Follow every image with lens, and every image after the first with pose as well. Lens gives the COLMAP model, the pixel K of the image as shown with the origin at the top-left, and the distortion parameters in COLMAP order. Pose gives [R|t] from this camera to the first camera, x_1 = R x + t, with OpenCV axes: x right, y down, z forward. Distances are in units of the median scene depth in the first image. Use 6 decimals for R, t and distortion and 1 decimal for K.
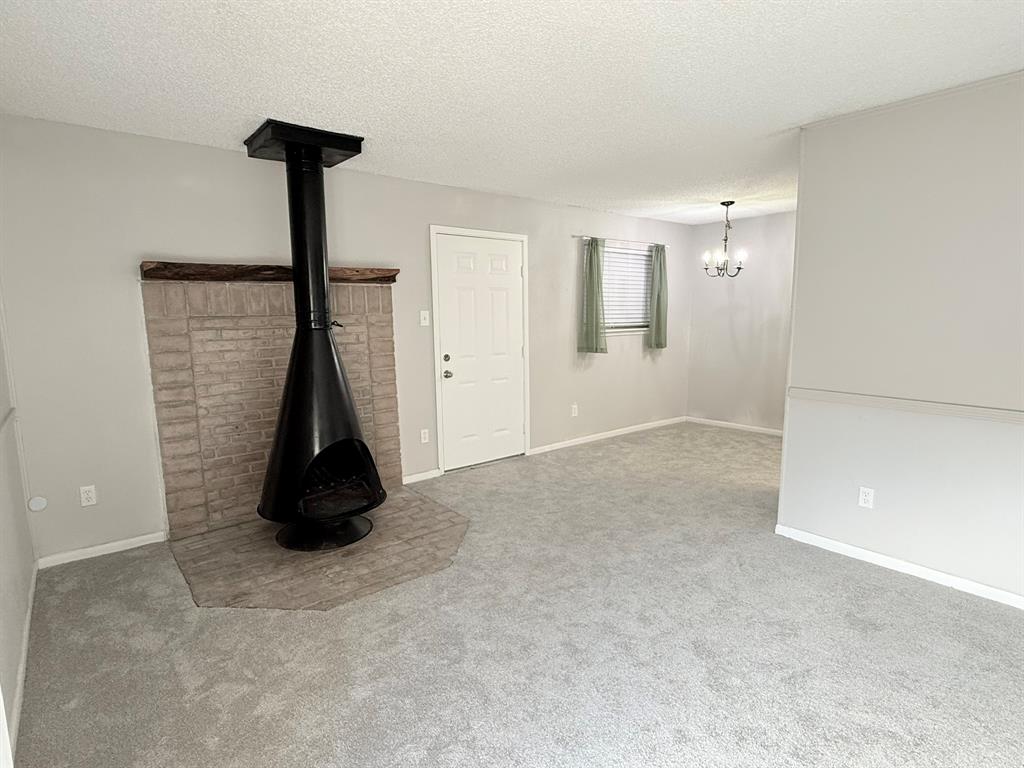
lens RADIAL K [[541.4, 0, 511.1], [0, 541.4, 381.2], [0, 0, 1]] dist [-0.004544, 0.015934]
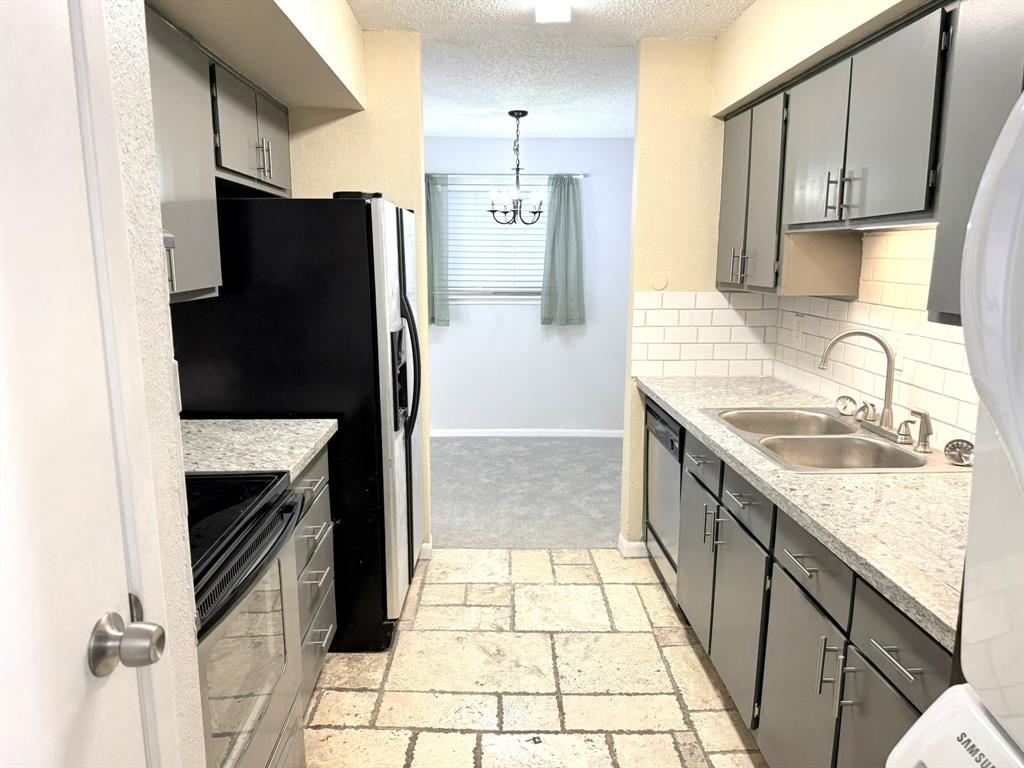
lens RADIAL K [[715.3, 0, 512.0], [0, 715.3, 384.0], [0, 0, 1]] dist [0.135502, -0.200897]
pose [[0.798646, 0.113485, -0.591004, 1.422714], [-0.088657, 0.993531, 0.070972, -0.082934], [0.595235, -0.004285, 0.803540, 0.388745]]
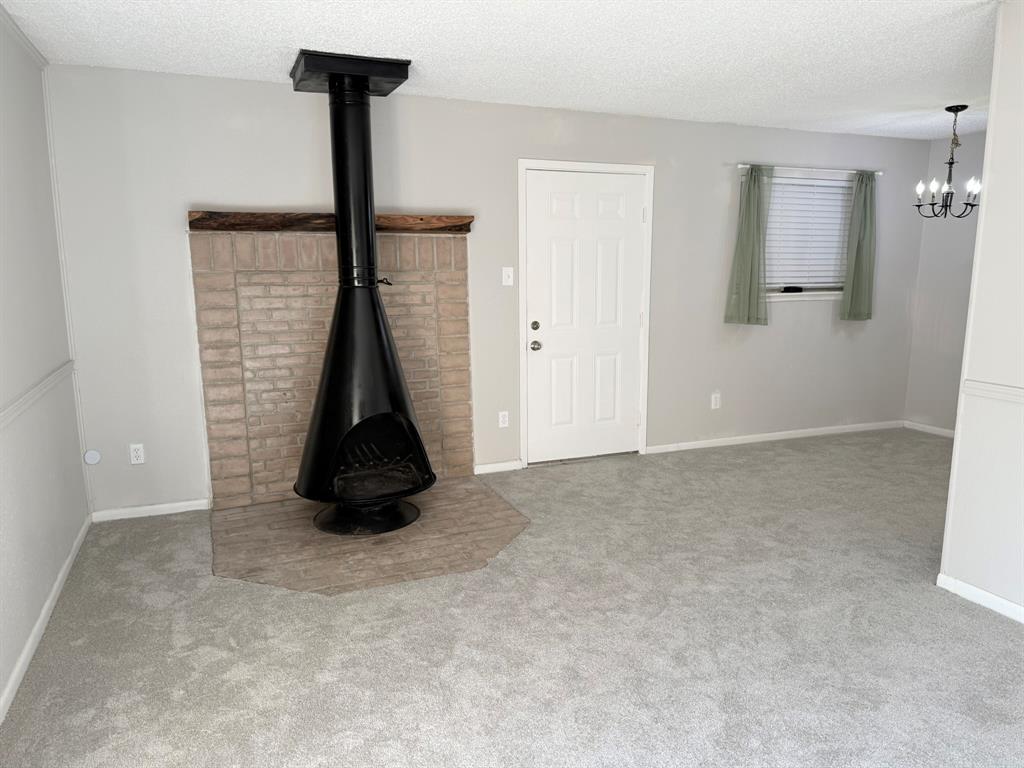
lens RADIAL K [[715.3, 0, 512.0], [0, 715.3, 384.0], [0, 0, 1]] dist [0.135502, -0.200897]
pose [[0.959399, 0.052072, -0.277204, 0.199279], [-0.042206, 0.998249, 0.041443, 0.002333], [0.278877, -0.028061, 0.959917, -0.059928]]
